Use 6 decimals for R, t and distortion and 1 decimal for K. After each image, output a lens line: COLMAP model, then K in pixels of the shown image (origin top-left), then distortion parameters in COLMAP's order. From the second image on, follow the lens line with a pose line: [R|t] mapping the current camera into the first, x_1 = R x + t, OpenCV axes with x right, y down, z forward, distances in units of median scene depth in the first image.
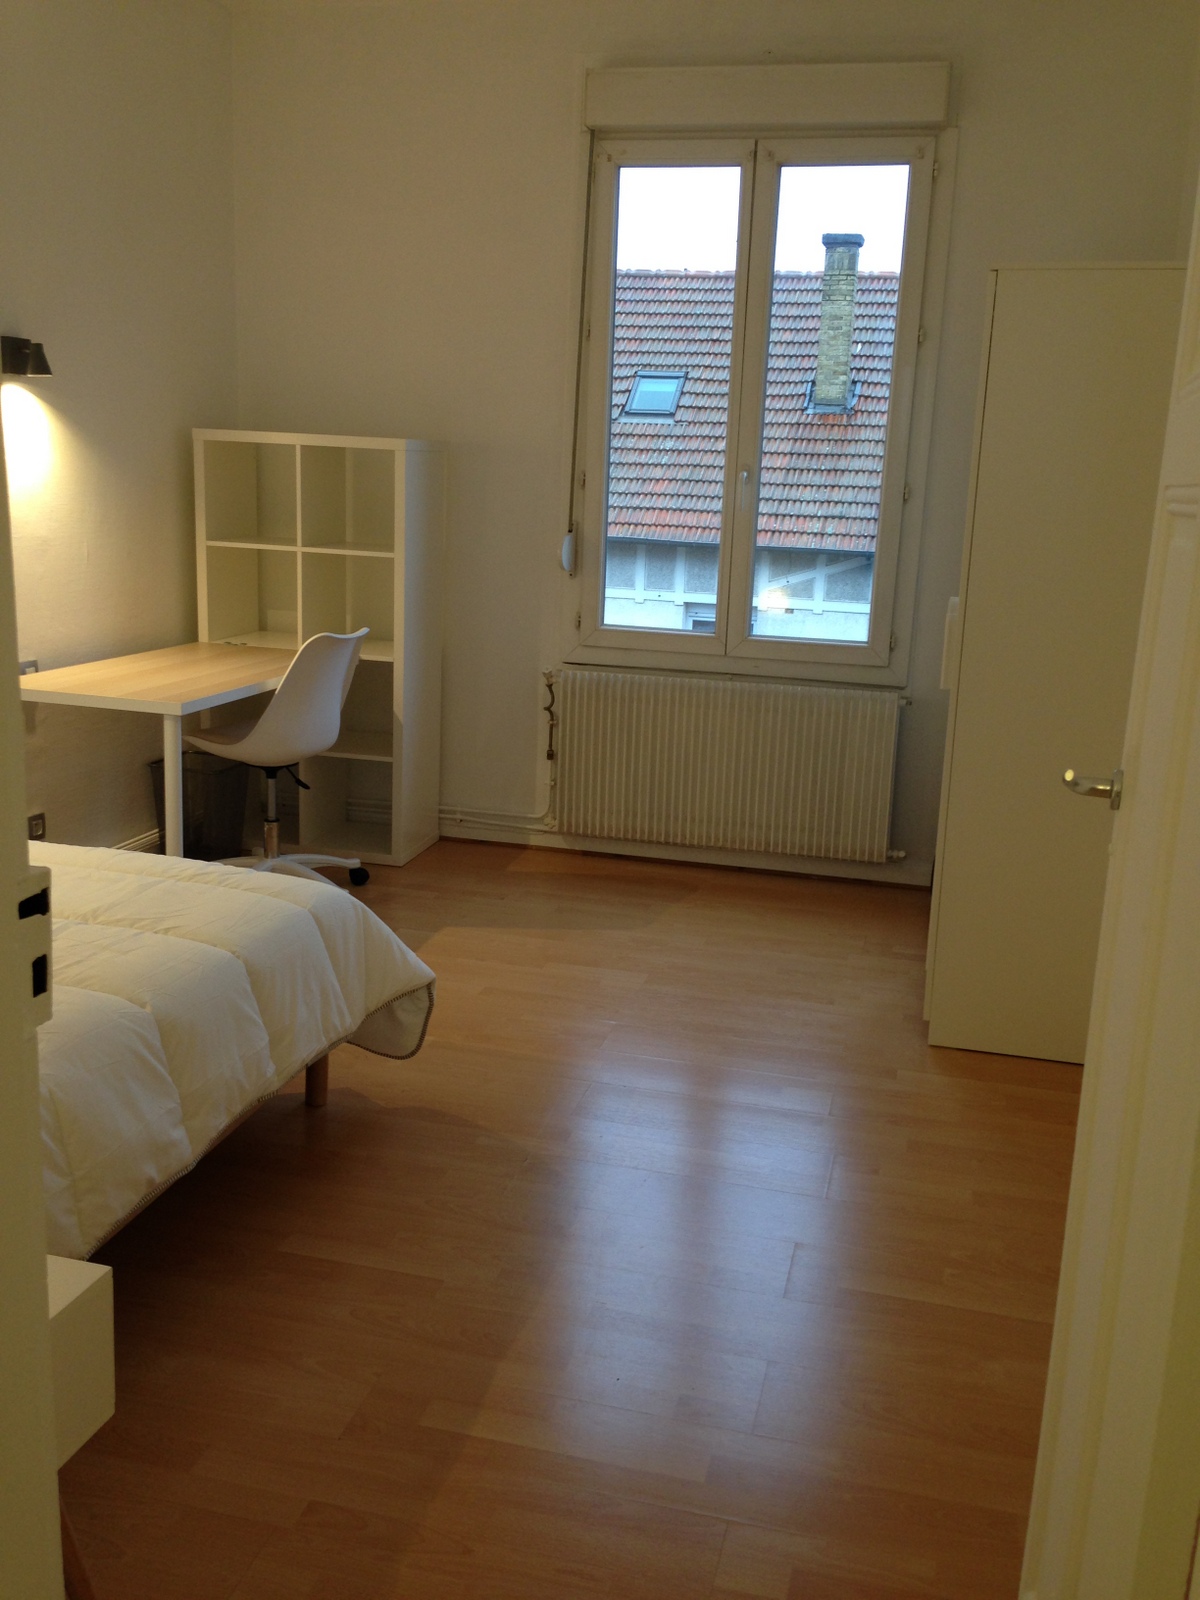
lens RADIAL K [[1453.8, 0, 609.8], [0, 1453.8, 795.1], [0, 0, 1]] dist [0.057213, -0.013561]
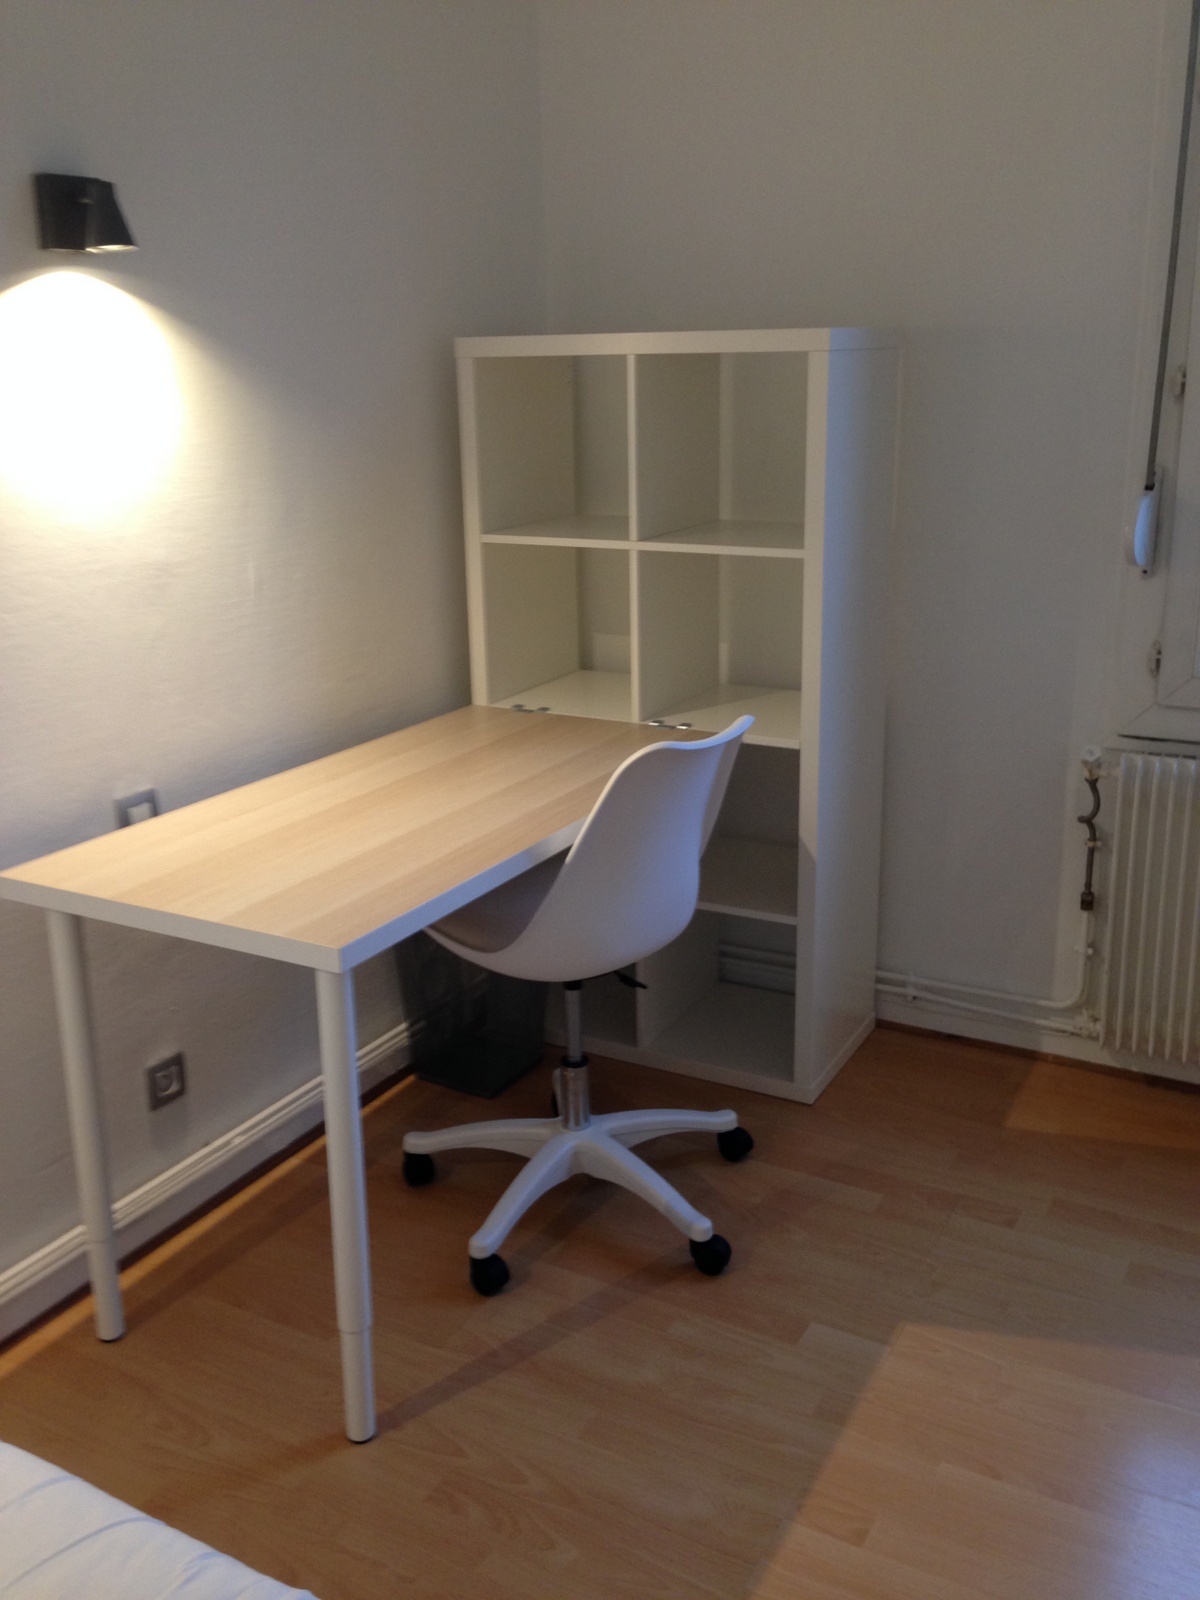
lens RADIAL K [[1453.8, 0, 609.8], [0, 1453.8, 795.1], [0, 0, 1]] dist [0.057213, -0.013561]
pose [[0.962263, 0.016854, -0.271598, -0.067793], [0.000817, 0.997897, 0.064822, -0.107457], [0.272119, -0.062598, 0.960225, 0.449604]]
